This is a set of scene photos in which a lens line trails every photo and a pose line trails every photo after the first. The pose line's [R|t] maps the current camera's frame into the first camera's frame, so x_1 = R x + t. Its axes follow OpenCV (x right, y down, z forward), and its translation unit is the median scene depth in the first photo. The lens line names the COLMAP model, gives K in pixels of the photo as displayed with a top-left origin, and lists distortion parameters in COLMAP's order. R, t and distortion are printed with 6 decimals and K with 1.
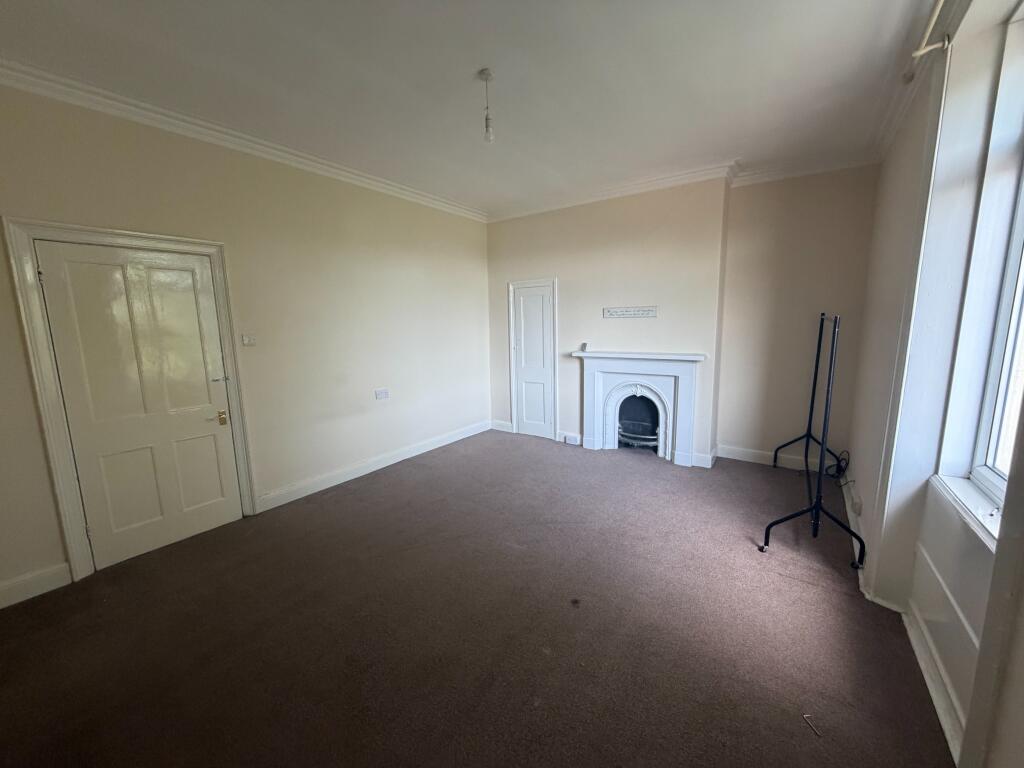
lens RADIAL K [[409.3, 0, 506.7], [0, 409.3, 383.6], [0, 0, 1]] dist [0.000215, 0.000049]
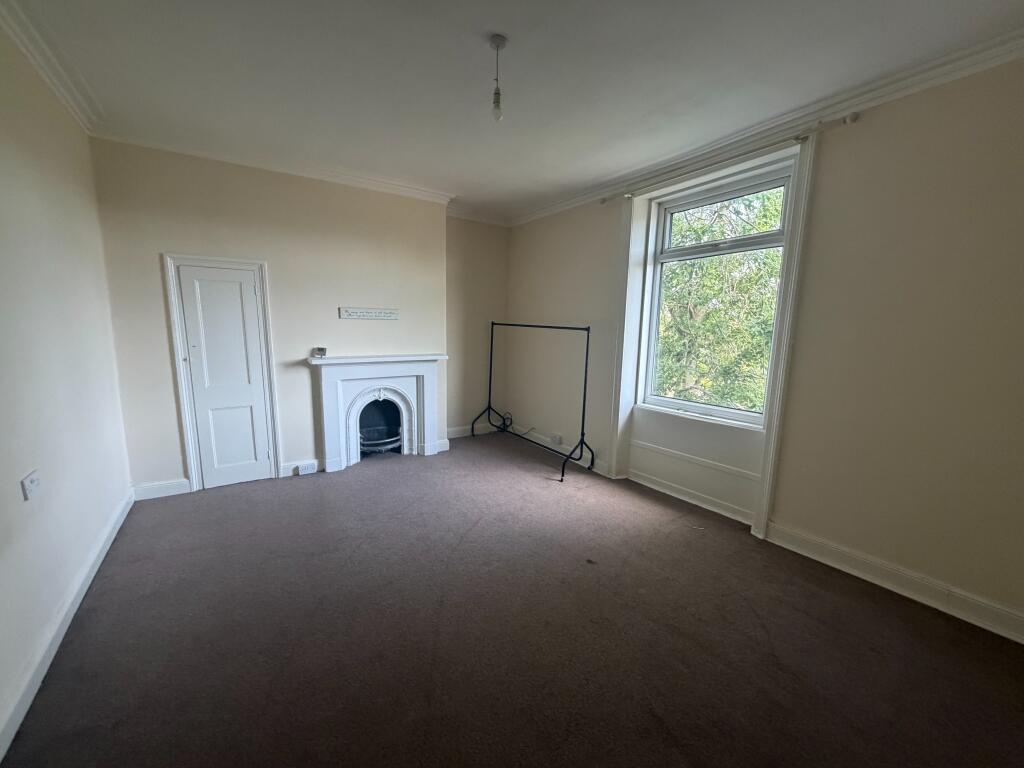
lens RADIAL K [[409.3, 0, 506.7], [0, 409.3, 383.6], [0, 0, 1]] dist [0.000215, 0.000049]
pose [[0.349495, -0.113267, 0.930067, -0.476786], [0.111975, 0.990601, 0.078562, -0.051728], [-0.930223, 0.076687, 0.358893, 0.369631]]
